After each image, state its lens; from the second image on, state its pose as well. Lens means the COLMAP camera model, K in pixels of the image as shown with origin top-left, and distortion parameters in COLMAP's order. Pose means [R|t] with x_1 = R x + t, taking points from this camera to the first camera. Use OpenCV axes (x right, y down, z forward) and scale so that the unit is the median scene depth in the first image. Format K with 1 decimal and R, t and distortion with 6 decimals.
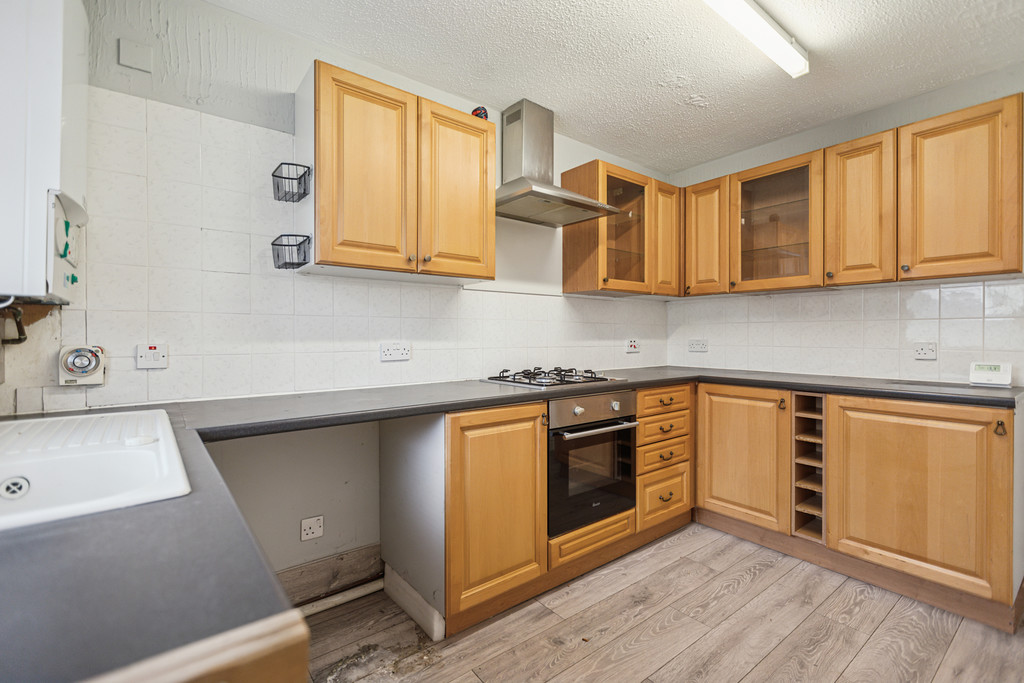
lens RADIAL K [[462.7, 0, 514.4], [0, 462.7, 332.8], [0, 0, 1]] dist [0.009744, -0.000259]
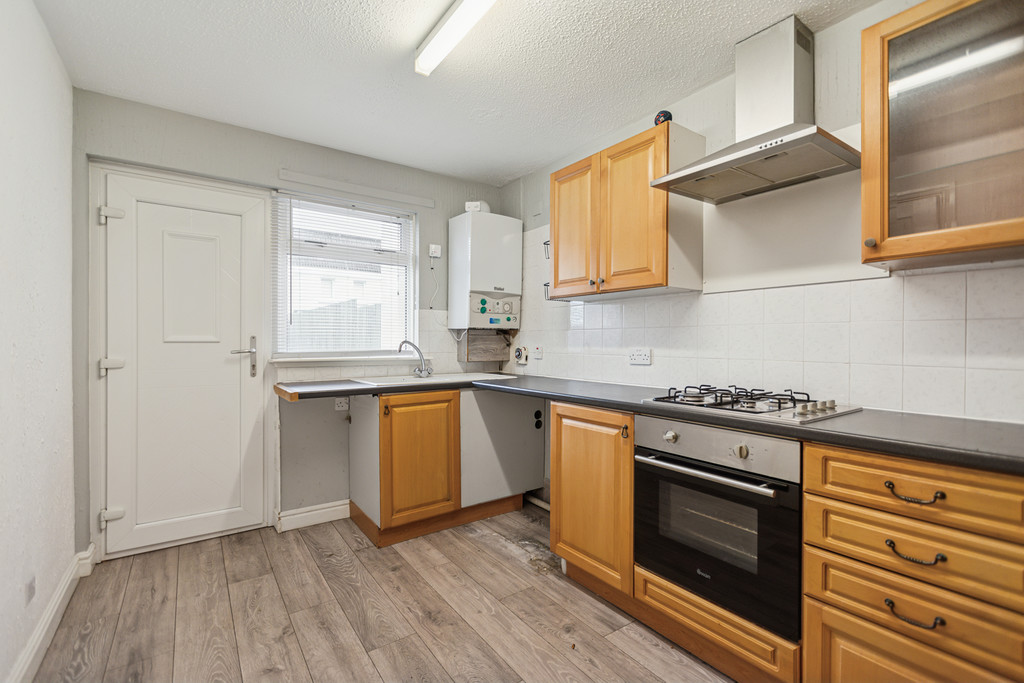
lens RADIAL K [[462.7, 0, 509.0], [0, 462.7, 341.3], [0, 0, 1]] dist [0.009744, -0.000259]
pose [[-0.064304, -0.001631, -0.997929, 1.012710], [-0.001181, 0.999998, -0.001558, 0.003008], [0.997930, 0.001078, -0.064306, 0.804652]]
